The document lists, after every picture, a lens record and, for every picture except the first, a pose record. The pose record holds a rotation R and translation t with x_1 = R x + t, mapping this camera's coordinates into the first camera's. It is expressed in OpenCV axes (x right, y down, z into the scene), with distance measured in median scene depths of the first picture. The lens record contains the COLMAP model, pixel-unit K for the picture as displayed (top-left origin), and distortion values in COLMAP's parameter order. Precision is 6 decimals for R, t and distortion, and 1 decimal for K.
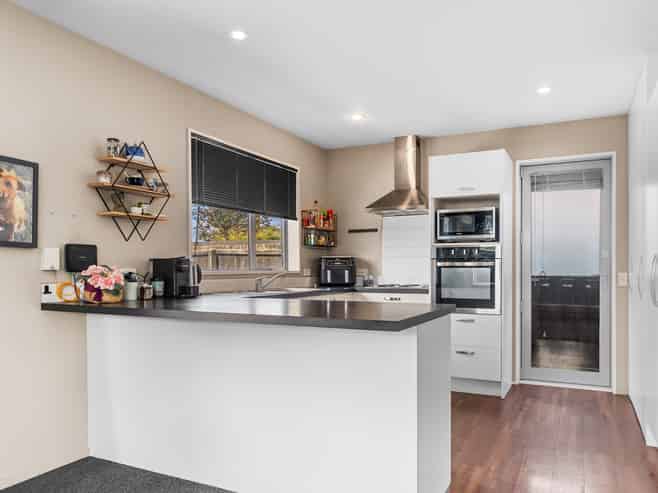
lens RADIAL K [[497.1, 0, 329.0], [0, 497.1, 246.5], [0, 0, 1]] dist [-0.000784, -0.002492]
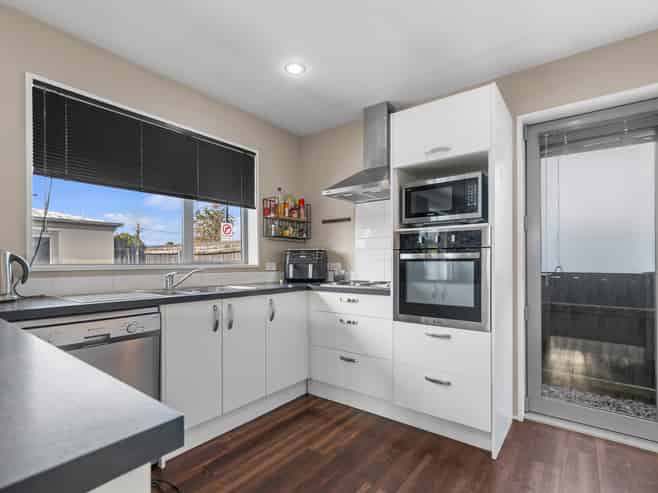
lens RADIAL K [[329.0, 0, 327.2], [0, 329.0, 248.9], [0, 0, 1]] dist [-0.003501, -0.000240]
pose [[0.982096, -0.007696, -0.188226, 0.176805], [0.008602, 0.999955, 0.003998, 0.018787], [0.188186, -0.005545, 0.982118, 0.435077]]
